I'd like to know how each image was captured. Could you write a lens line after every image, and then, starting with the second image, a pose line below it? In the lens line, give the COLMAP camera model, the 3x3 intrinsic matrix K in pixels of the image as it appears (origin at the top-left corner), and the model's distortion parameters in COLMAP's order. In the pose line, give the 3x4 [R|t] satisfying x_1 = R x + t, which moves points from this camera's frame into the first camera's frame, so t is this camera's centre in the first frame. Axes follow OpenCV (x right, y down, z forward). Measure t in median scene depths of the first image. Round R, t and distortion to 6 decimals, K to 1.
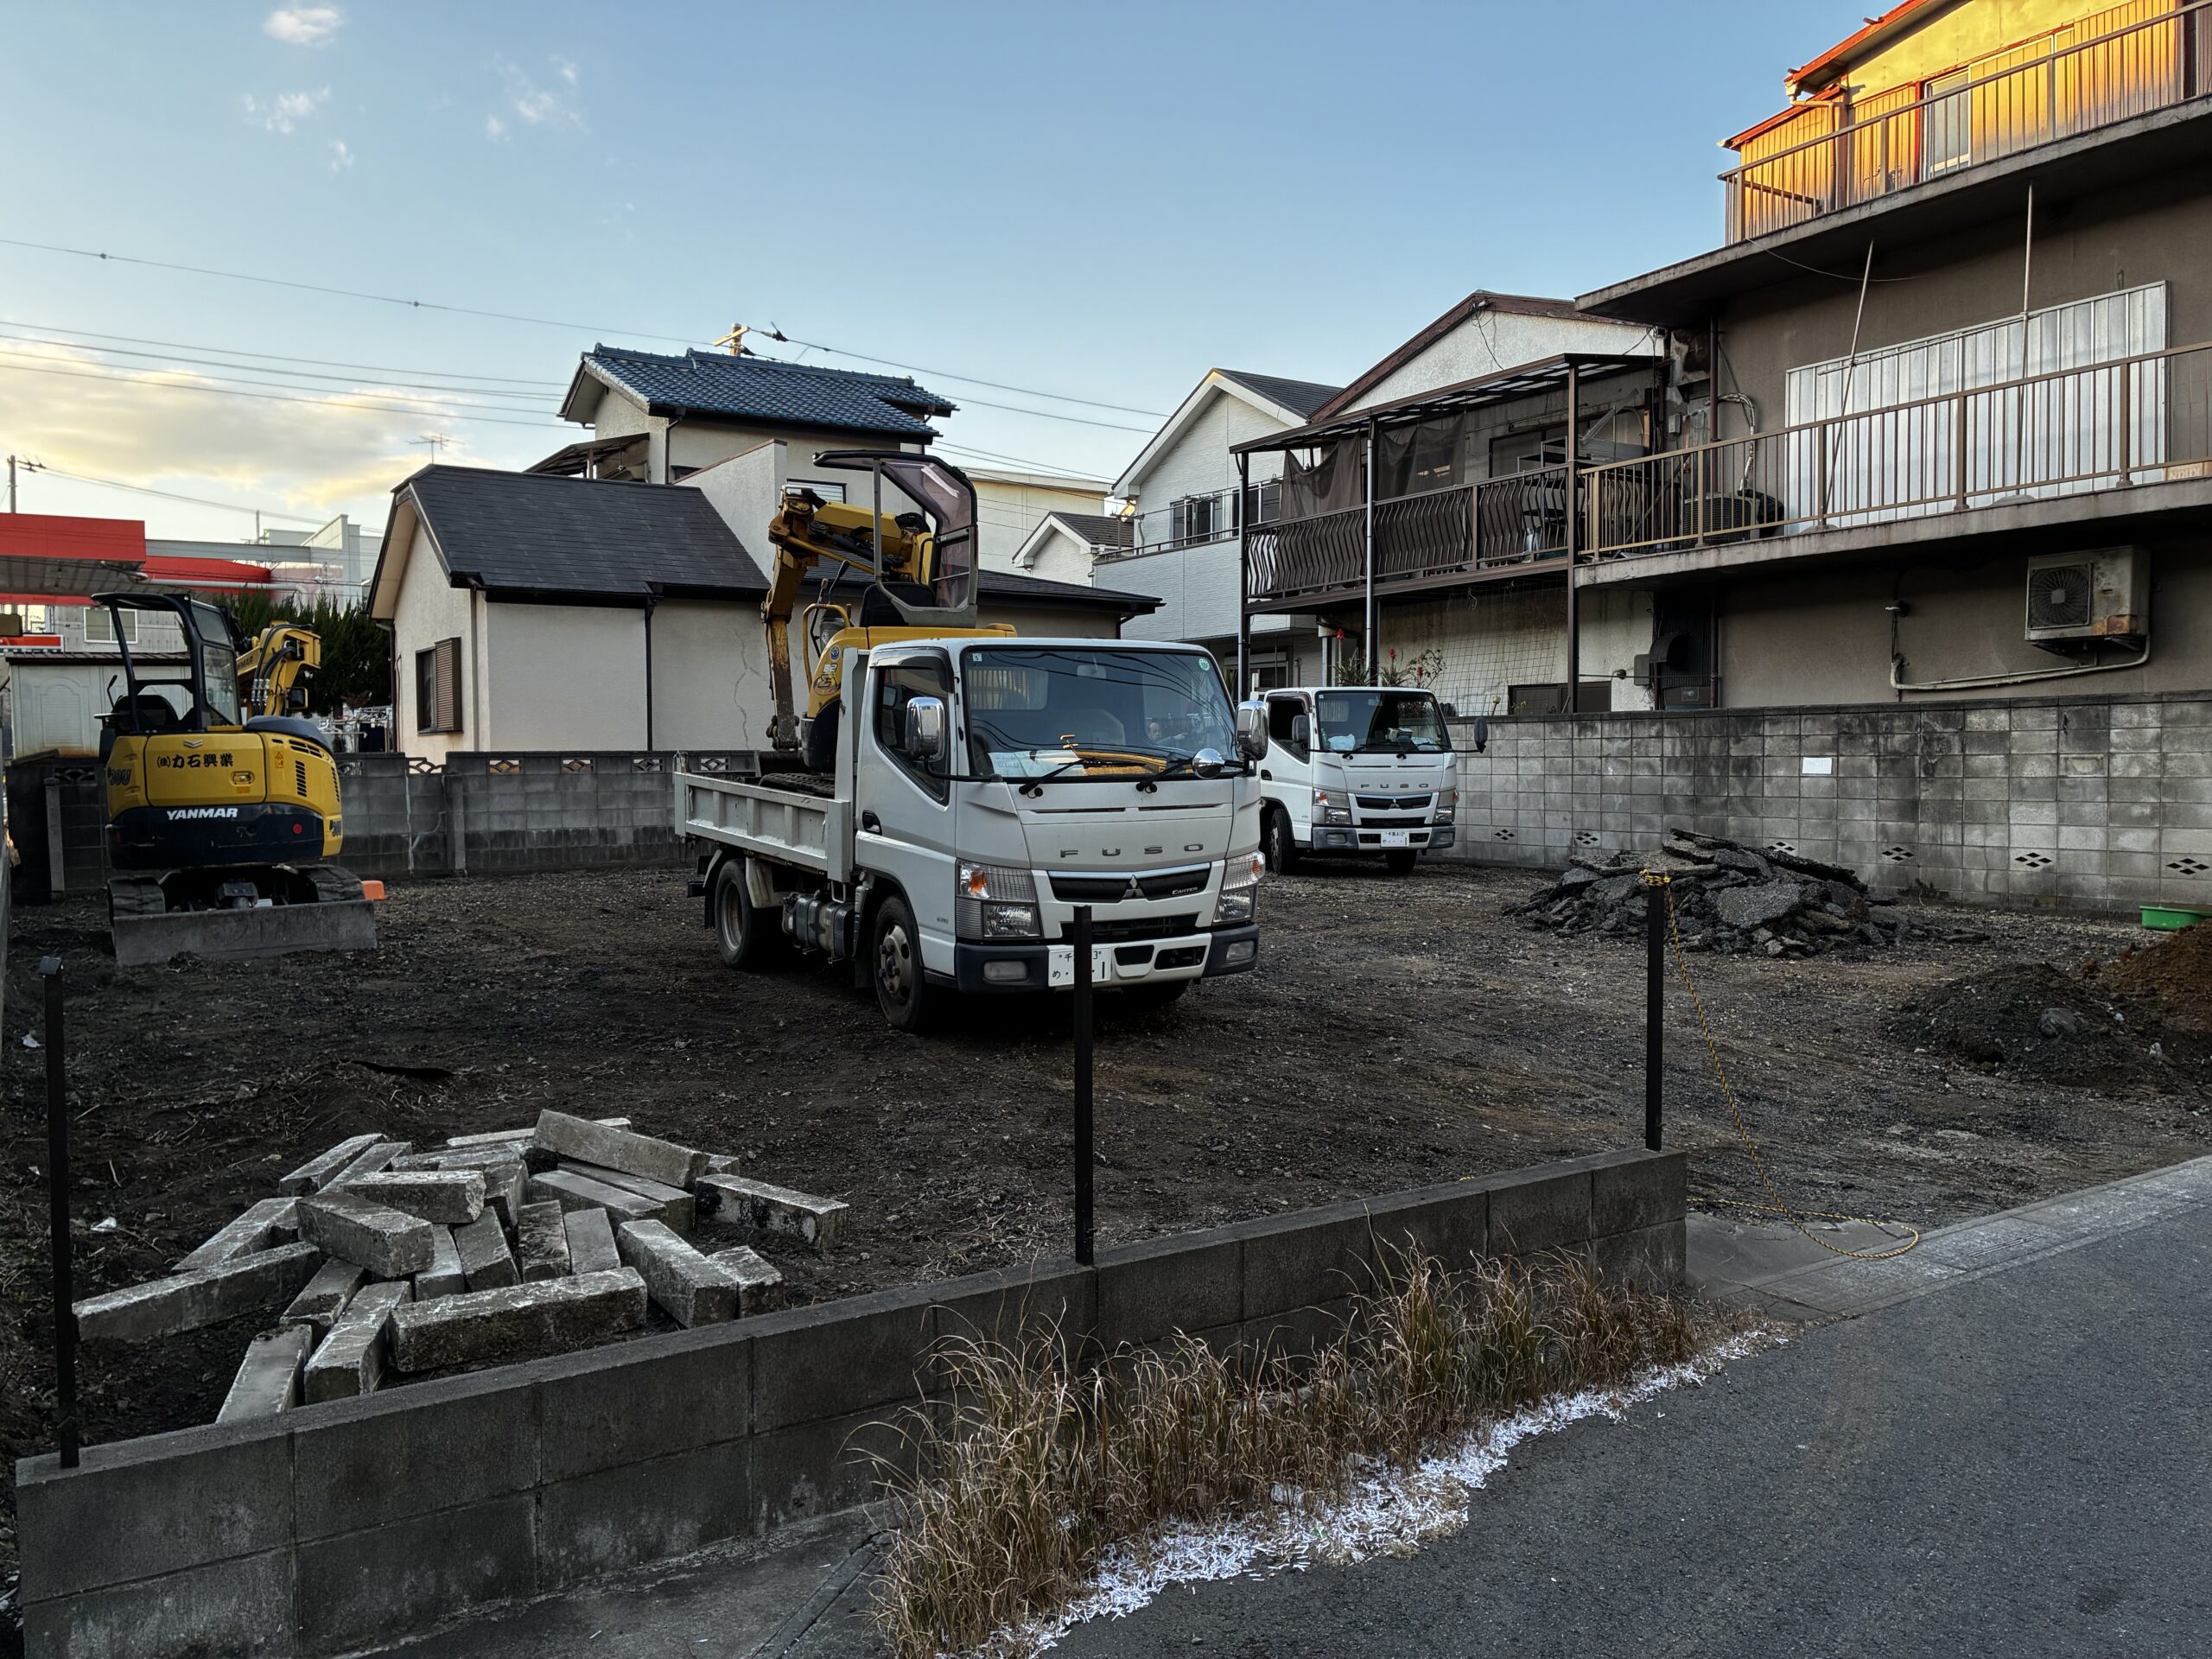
lens RADIAL K [[1675.2, 0, 1117.1], [0, 1675.2, 828.7], [0, 0, 1]] dist [-0.010471, -0.001233]
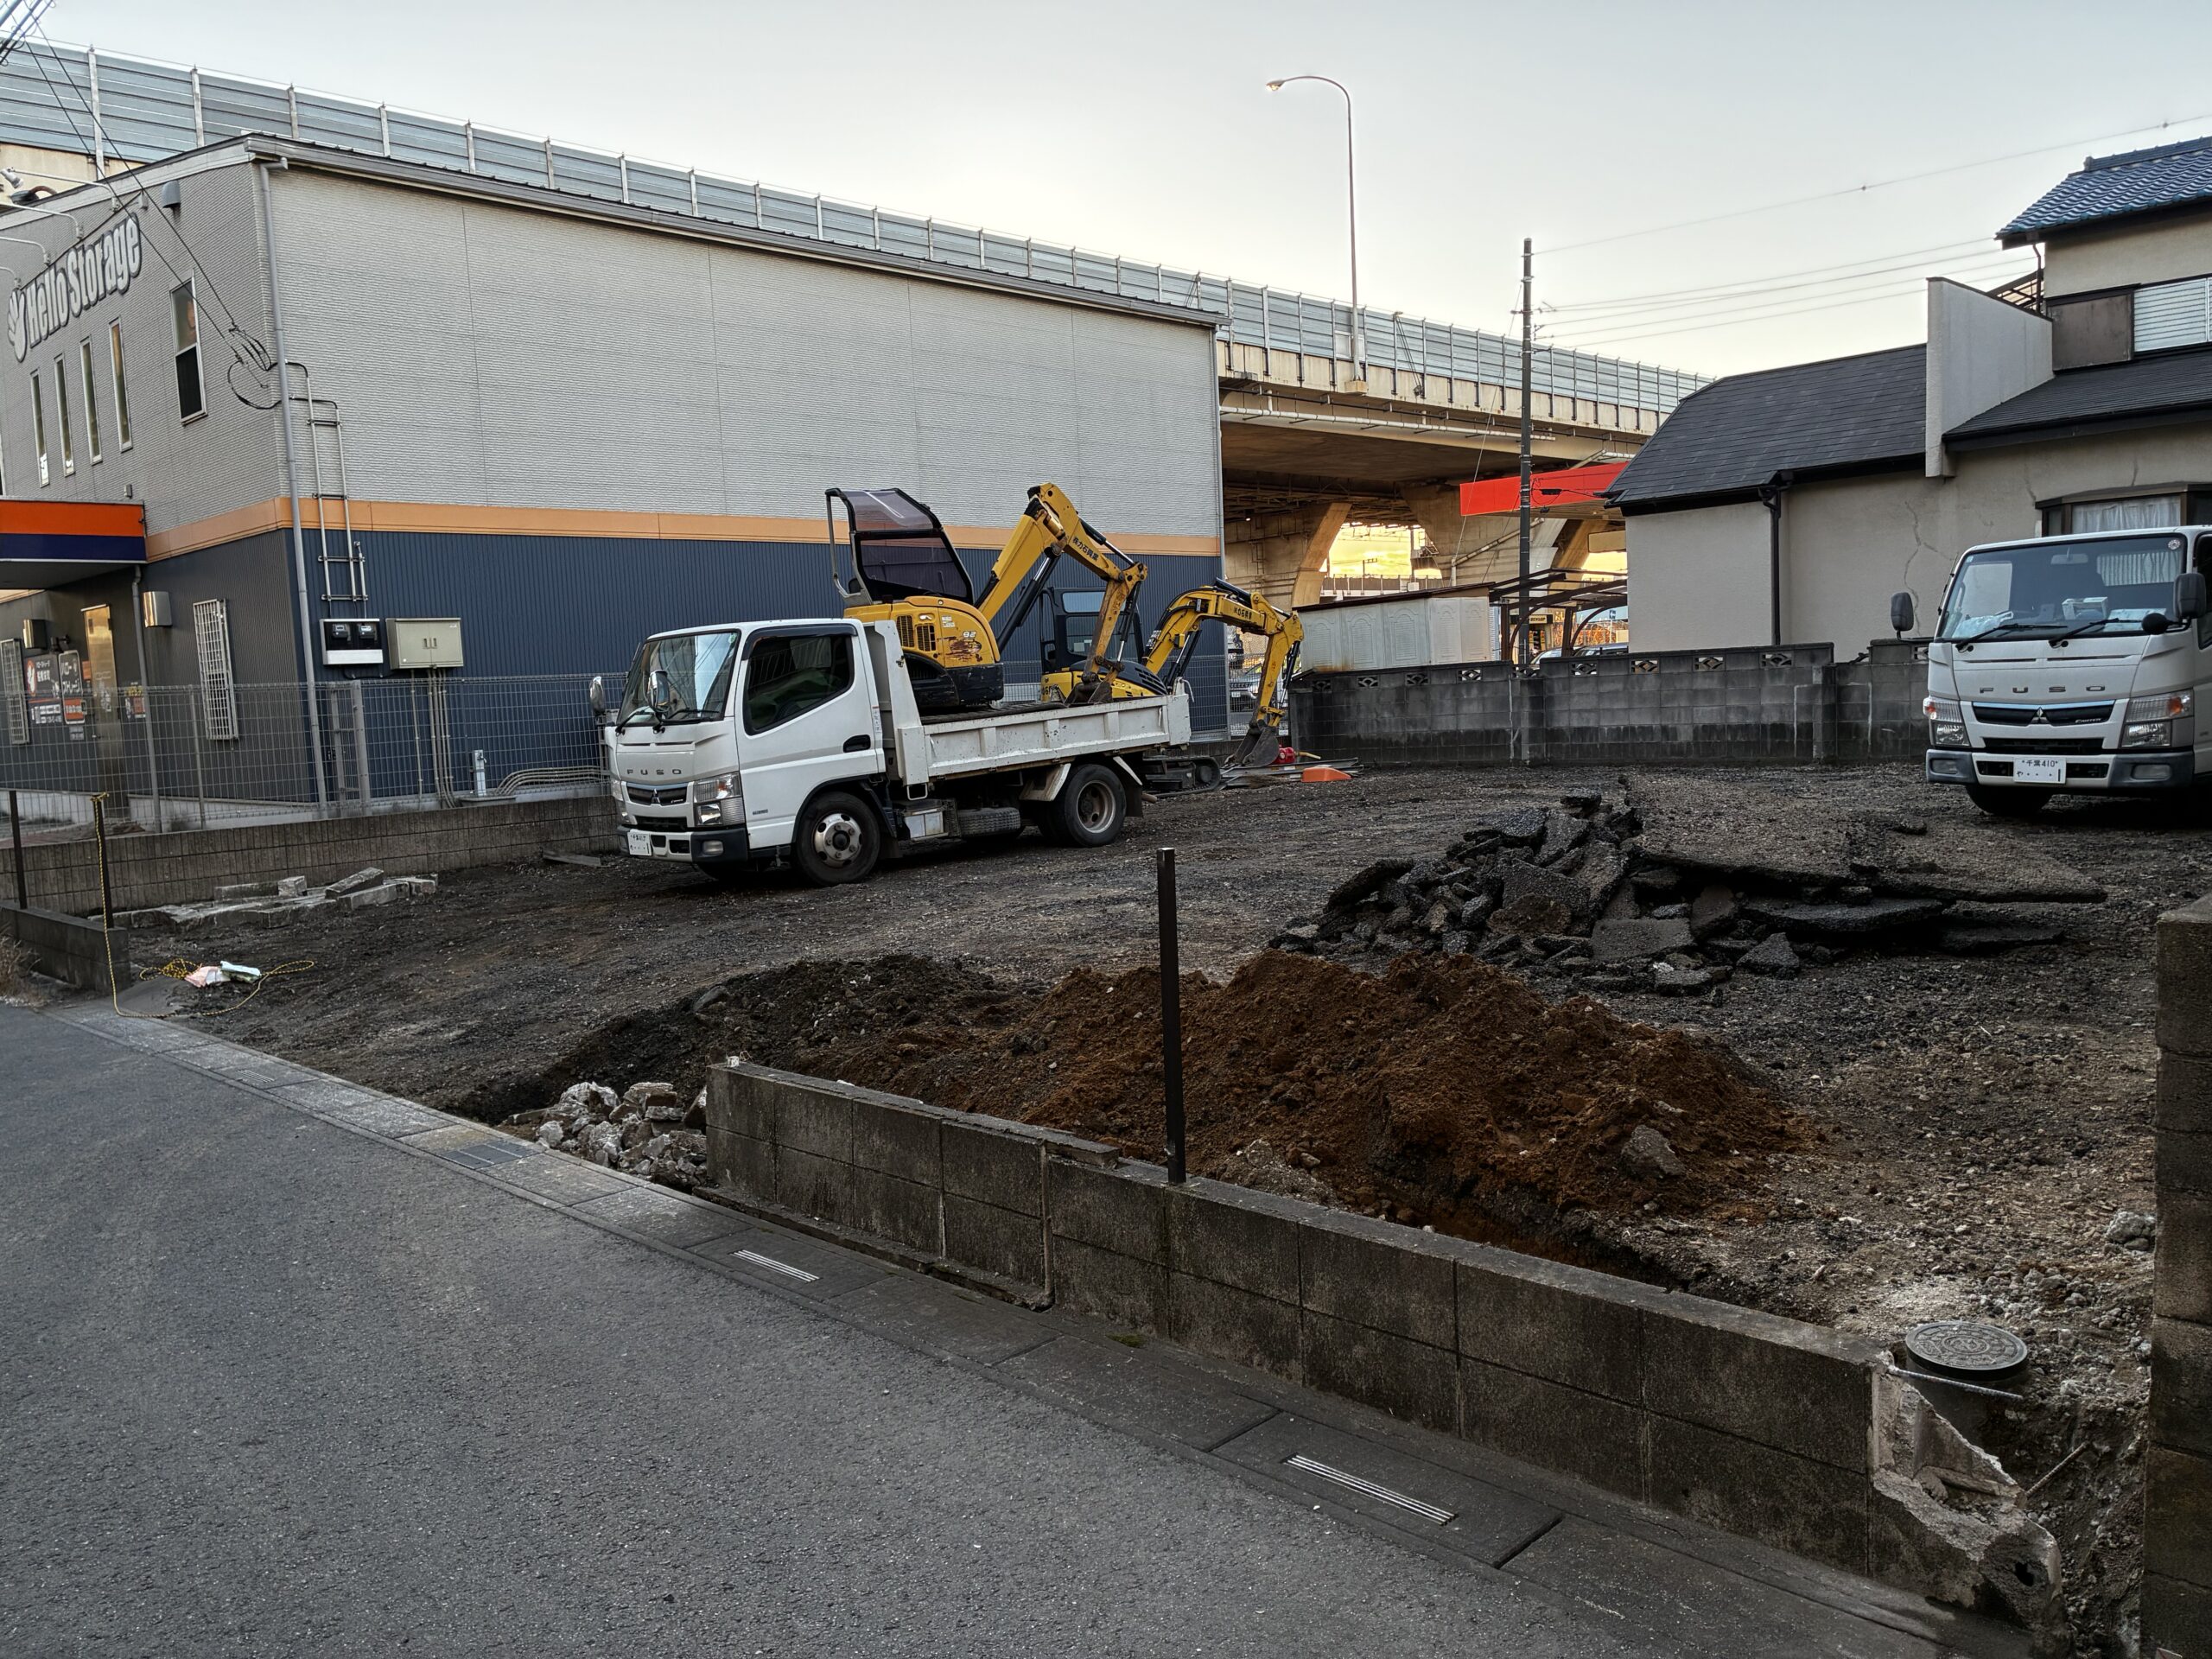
lens RADIAL K [[1675.2, 0, 1115.0], [0, 1675.2, 824.8], [0, 0, 1]] dist [-0.010471, -0.001233]
pose [[0.211130, 0.077084, -0.974414, 0.663604], [0.004965, 0.996788, 0.079930, -0.024418], [0.977445, -0.021714, 0.210069, 0.458576]]
